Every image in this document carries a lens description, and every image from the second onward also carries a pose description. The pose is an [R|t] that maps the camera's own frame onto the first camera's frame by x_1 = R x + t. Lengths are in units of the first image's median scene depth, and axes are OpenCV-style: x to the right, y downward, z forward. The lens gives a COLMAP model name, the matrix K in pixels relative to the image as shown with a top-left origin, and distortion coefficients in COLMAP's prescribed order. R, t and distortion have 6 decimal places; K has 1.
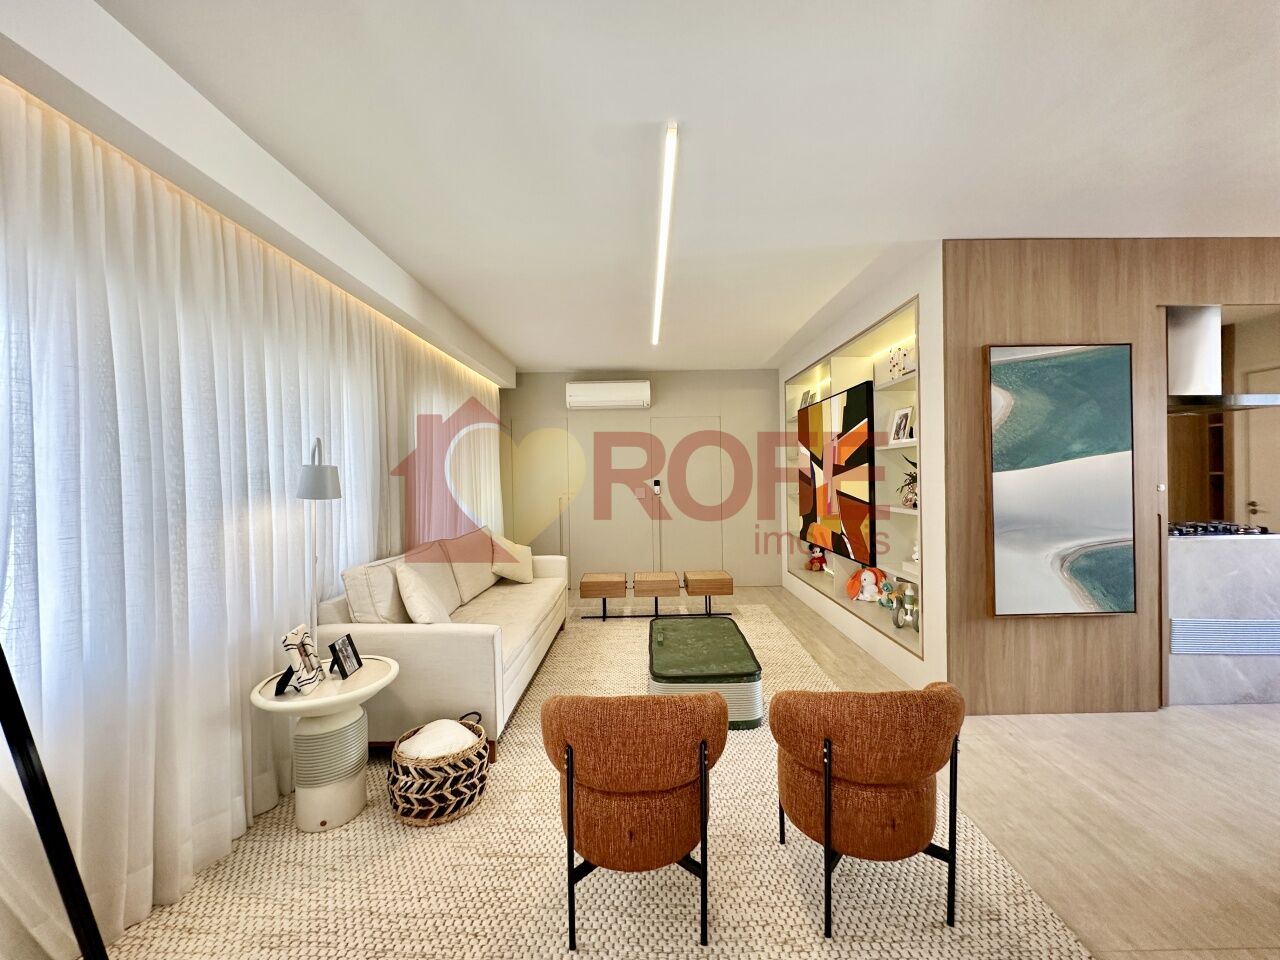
lens RADIAL K [[512.0, 0, 642.2], [0, 512.0, 478.5], [0, 0, 1]] dist [-0.003950, 0.000783]
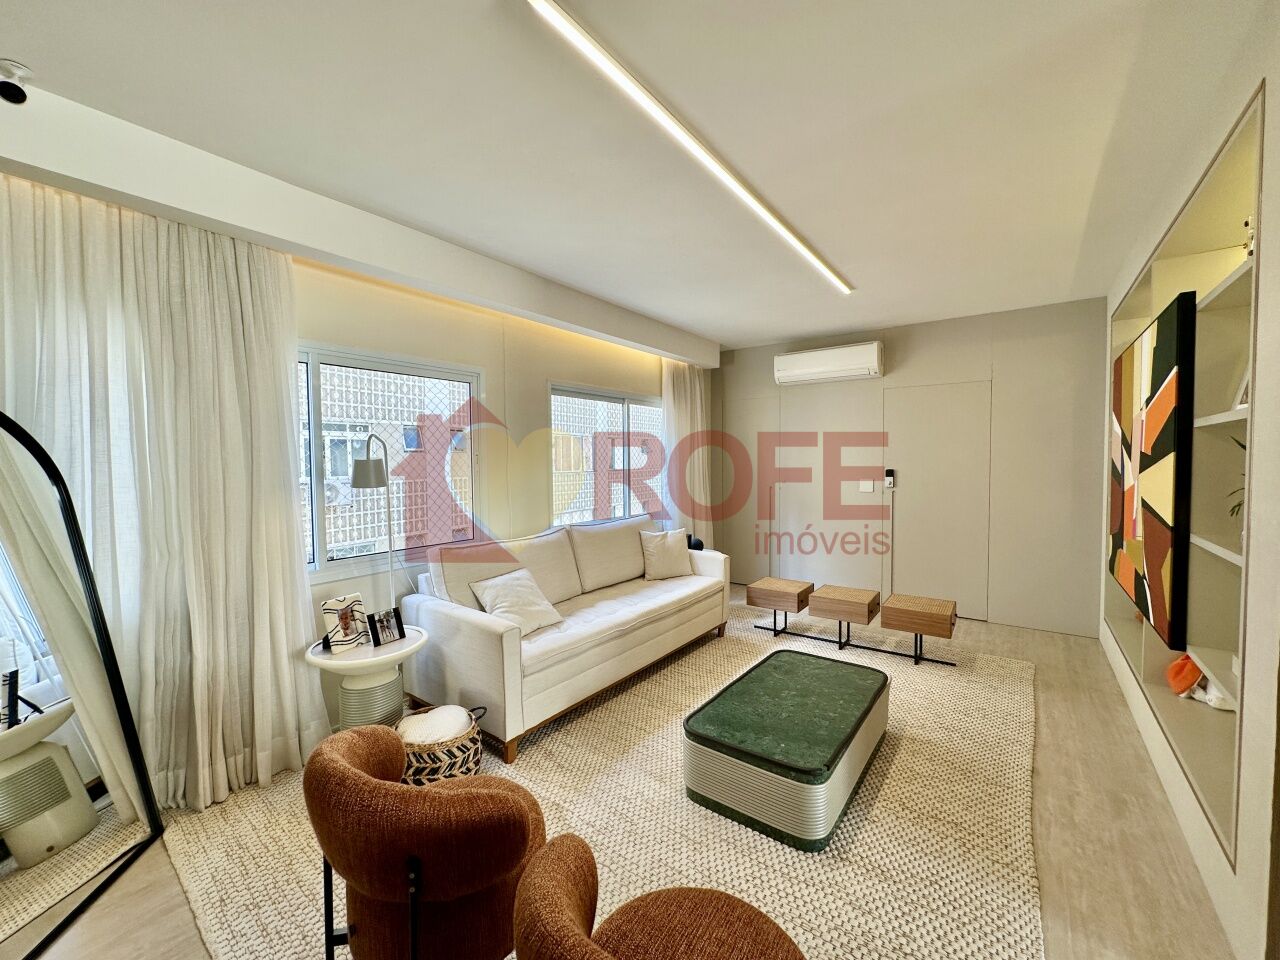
lens RADIAL K [[512.0, 0, 642.2], [0, 512.0, 478.5], [0, 0, 1]] dist [-0.003950, 0.000783]
pose [[0.802667, 0.032956, -0.595517, 0.314061], [-0.010059, 0.999078, 0.041731, -0.019470], [0.596343, -0.027506, 0.802258, 0.254272]]
